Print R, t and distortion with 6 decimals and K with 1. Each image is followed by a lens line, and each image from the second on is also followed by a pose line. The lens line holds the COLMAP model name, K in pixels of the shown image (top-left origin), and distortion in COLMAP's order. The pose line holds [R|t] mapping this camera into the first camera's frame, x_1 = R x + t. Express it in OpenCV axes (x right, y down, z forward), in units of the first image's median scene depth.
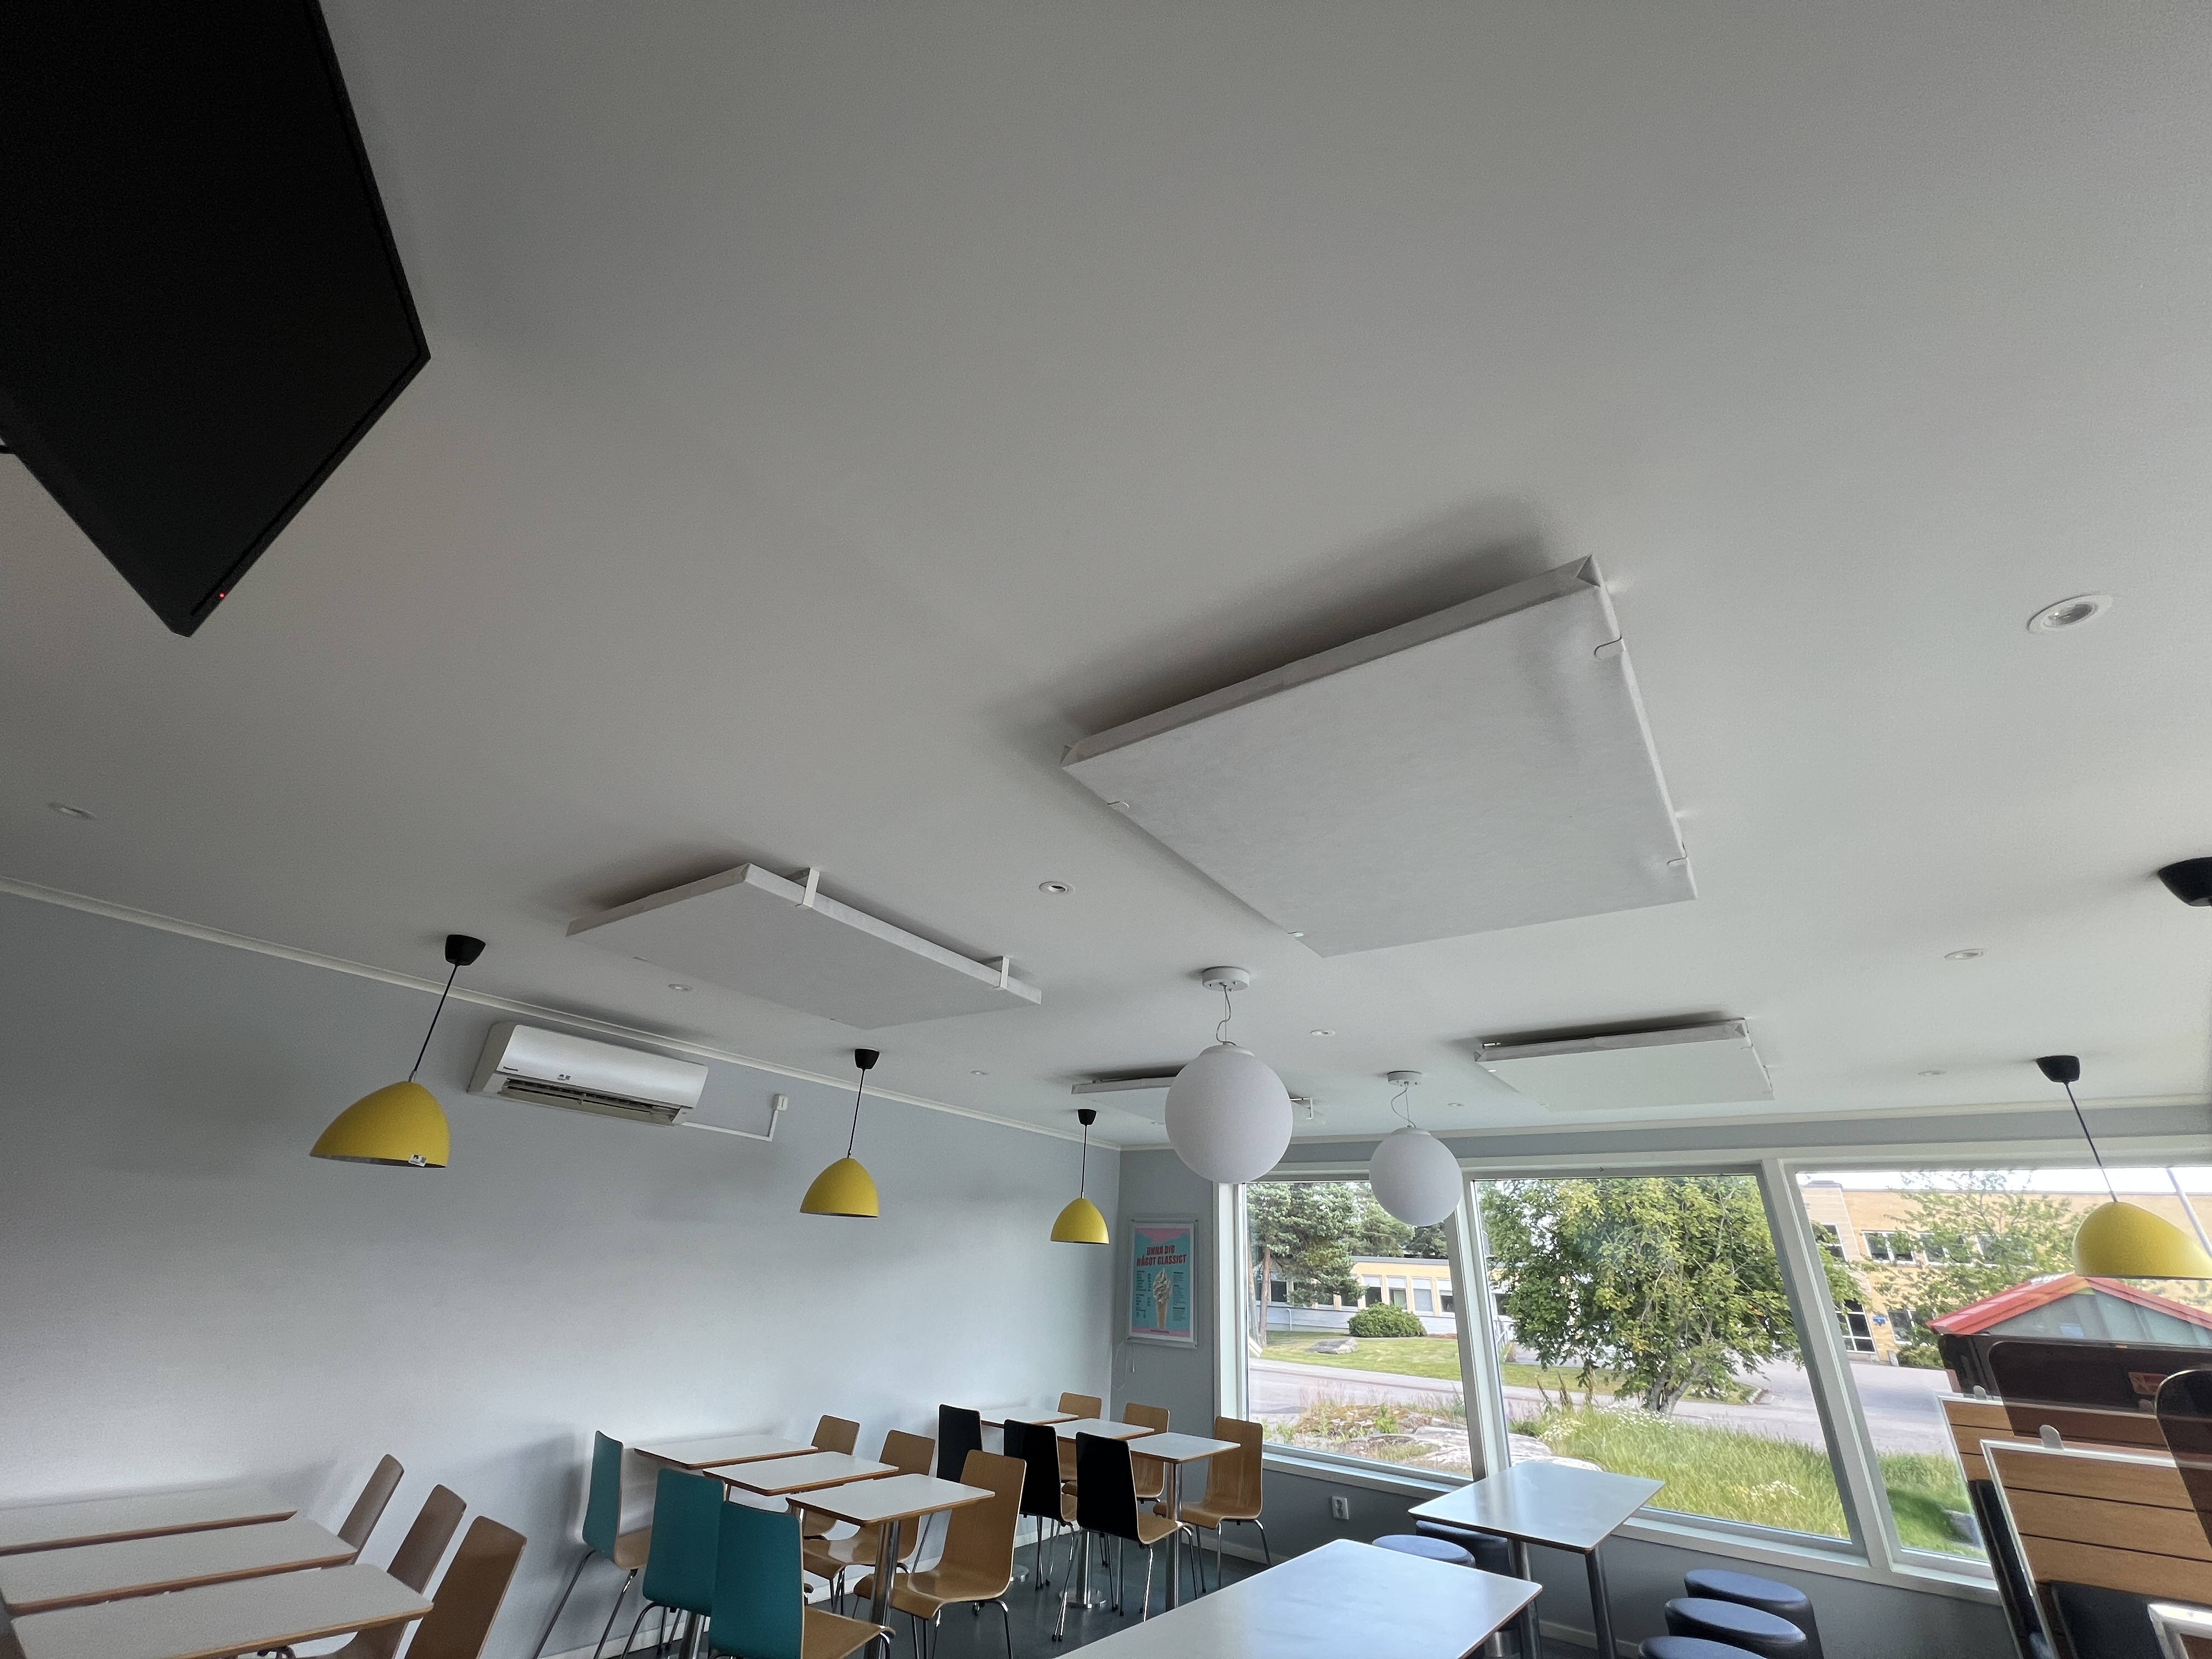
lens RADIAL K [[878.5, 0, 1103.8], [0, 878.5, 835.5], [0, 0, 1]] dist [-0.002080, 0.000131]
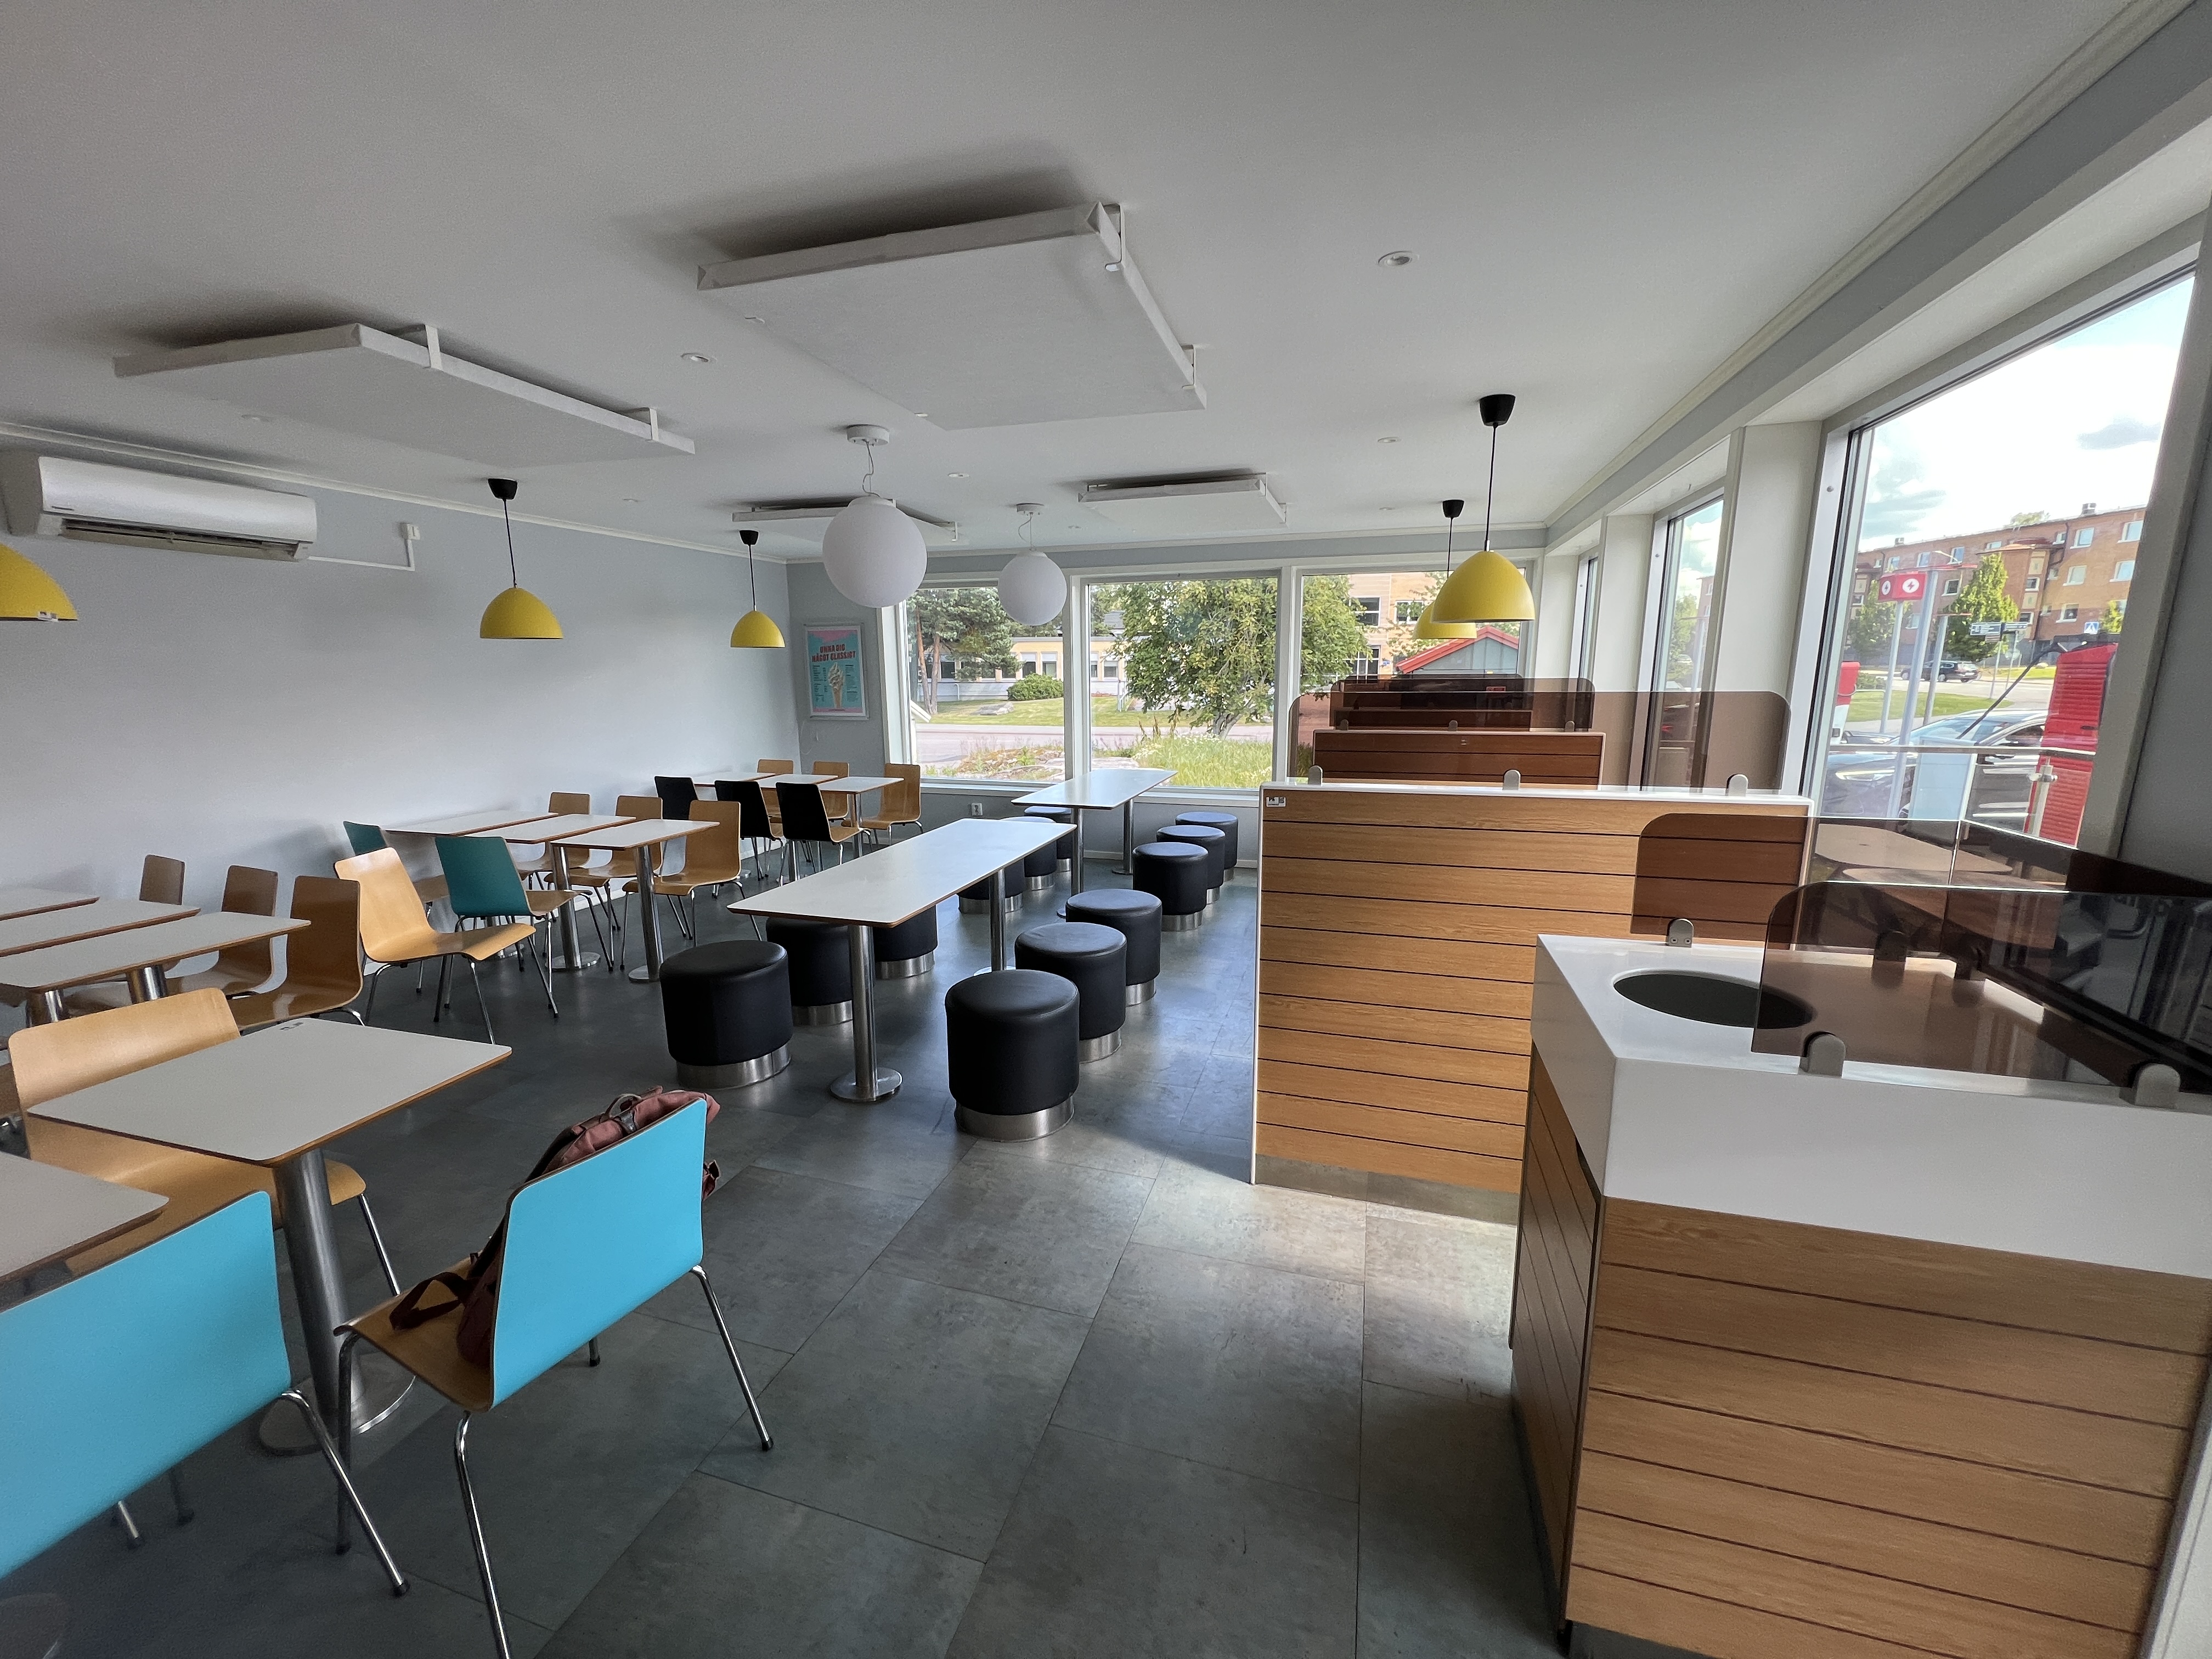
lens RADIAL K [[878.5, 0, 1103.8], [0, 878.5, 835.5], [0, 0, 1]] dist [-0.002080, 0.000131]
pose [[0.939077, -0.121019, 0.321696, -0.002387], [-0.103521, 0.792911, 0.600479, -0.088352], [-0.327746, -0.597199, 0.732077, -0.155441]]
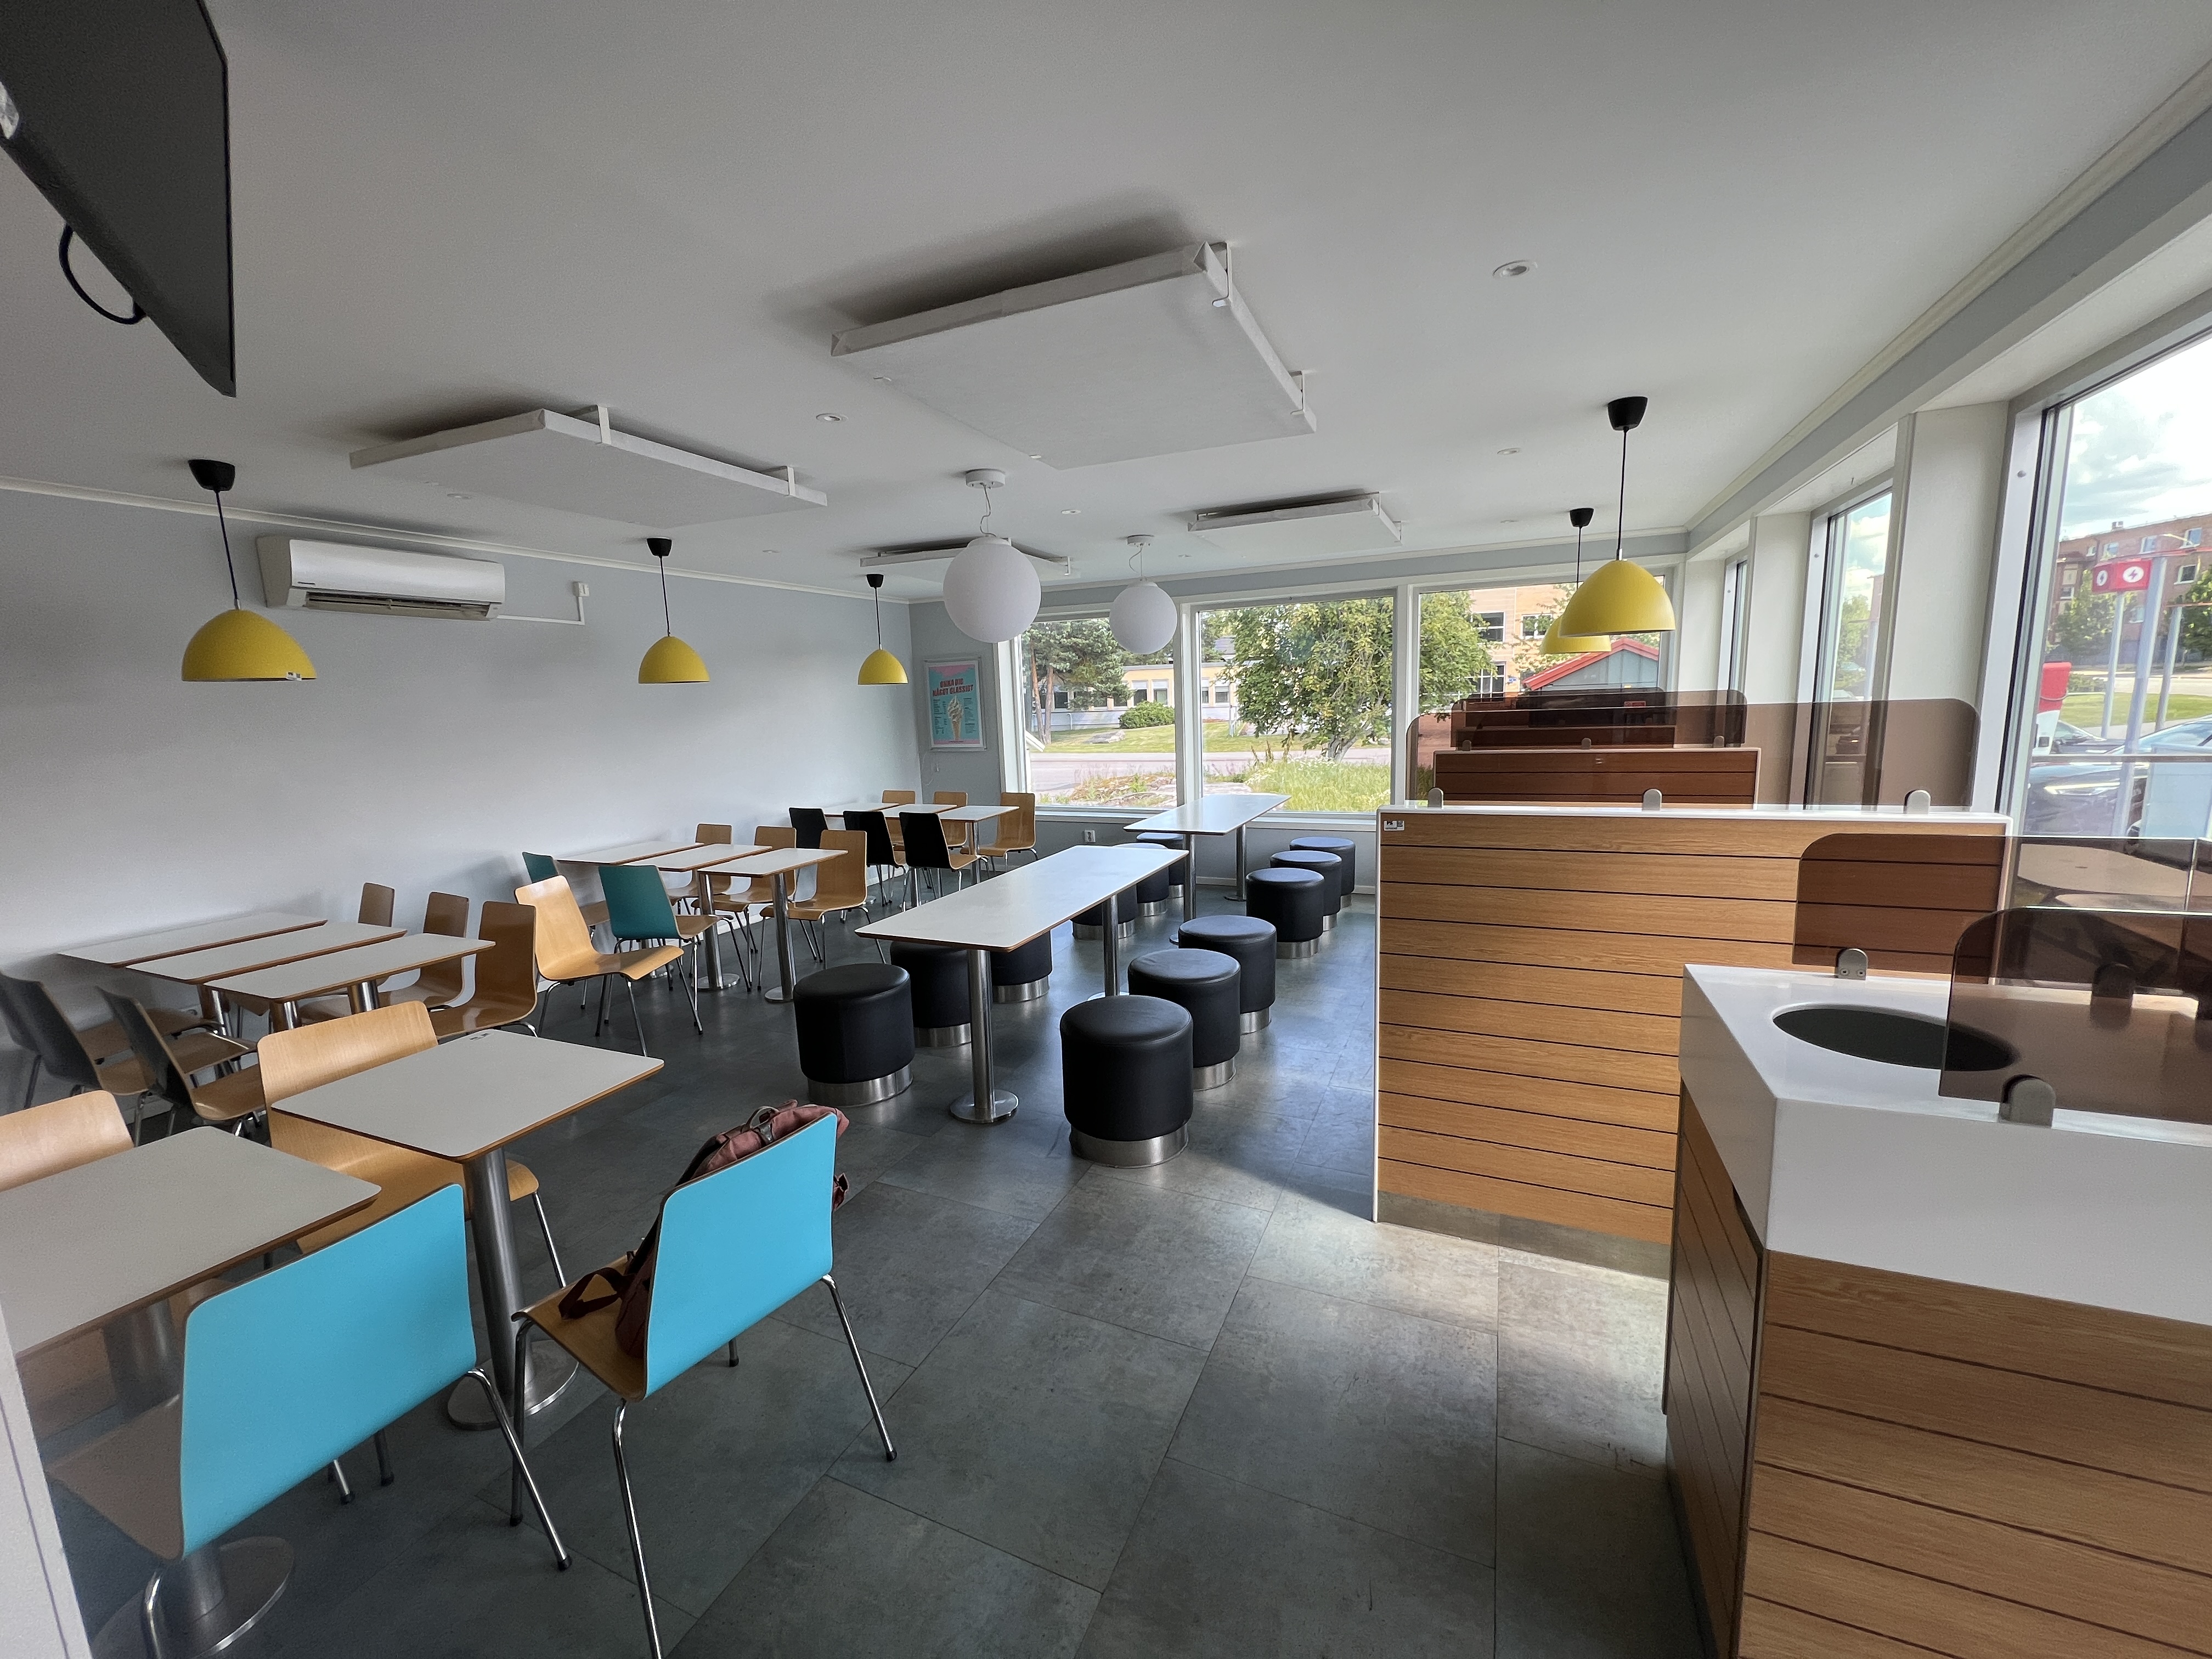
lens RADIAL K [[878.5, 0, 1103.8], [0, 878.5, 835.5], [0, 0, 1]] dist [-0.002080, 0.000131]
pose [[0.971779, -0.119719, 0.203256, -0.003276], [-0.022287, 0.811193, 0.584353, -0.090143], [-0.234839, -0.572392, 0.785632, -0.158201]]
